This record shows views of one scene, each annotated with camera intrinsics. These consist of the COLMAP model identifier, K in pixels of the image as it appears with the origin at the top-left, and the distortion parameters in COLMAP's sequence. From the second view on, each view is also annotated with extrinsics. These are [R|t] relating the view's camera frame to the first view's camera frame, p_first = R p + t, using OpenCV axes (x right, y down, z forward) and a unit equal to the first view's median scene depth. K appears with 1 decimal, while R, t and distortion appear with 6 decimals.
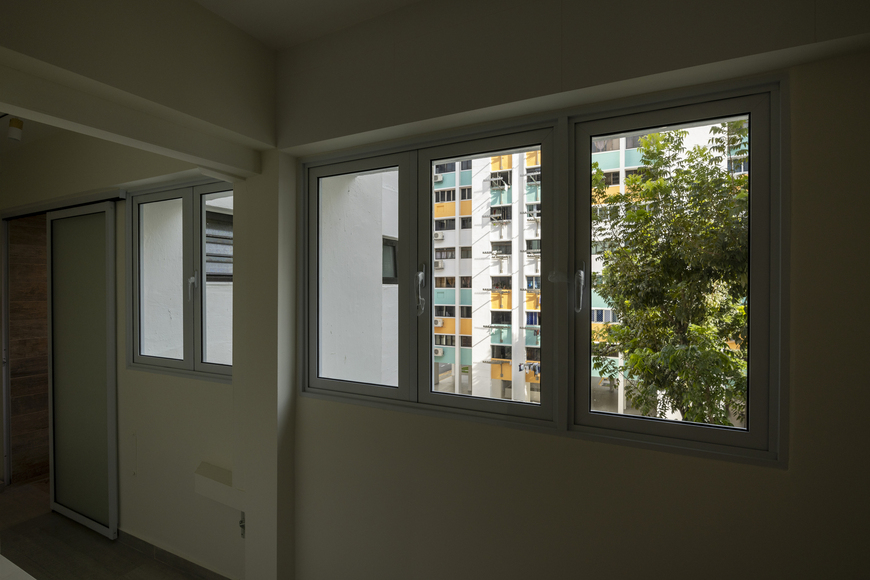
lens RADIAL K [[444.6, 0, 435.0], [0, 444.6, 290.0], [0, 0, 1]] dist [0.002441, 0.000574]
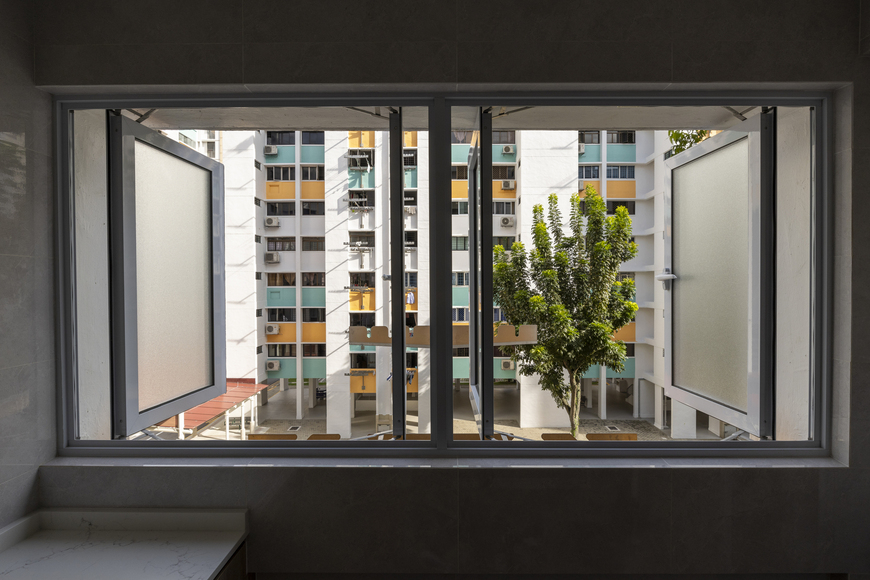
lens RADIAL K [[444.6, 0, 435.0], [0, 444.6, 290.0], [0, 0, 1]] dist [0.002441, 0.000574]
pose [[0.891924, -0.006354, 0.452141, -0.111853], [0.006585, 0.999978, 0.001063, 0.003629], [-0.452138, 0.002029, 0.891946, 0.172219]]
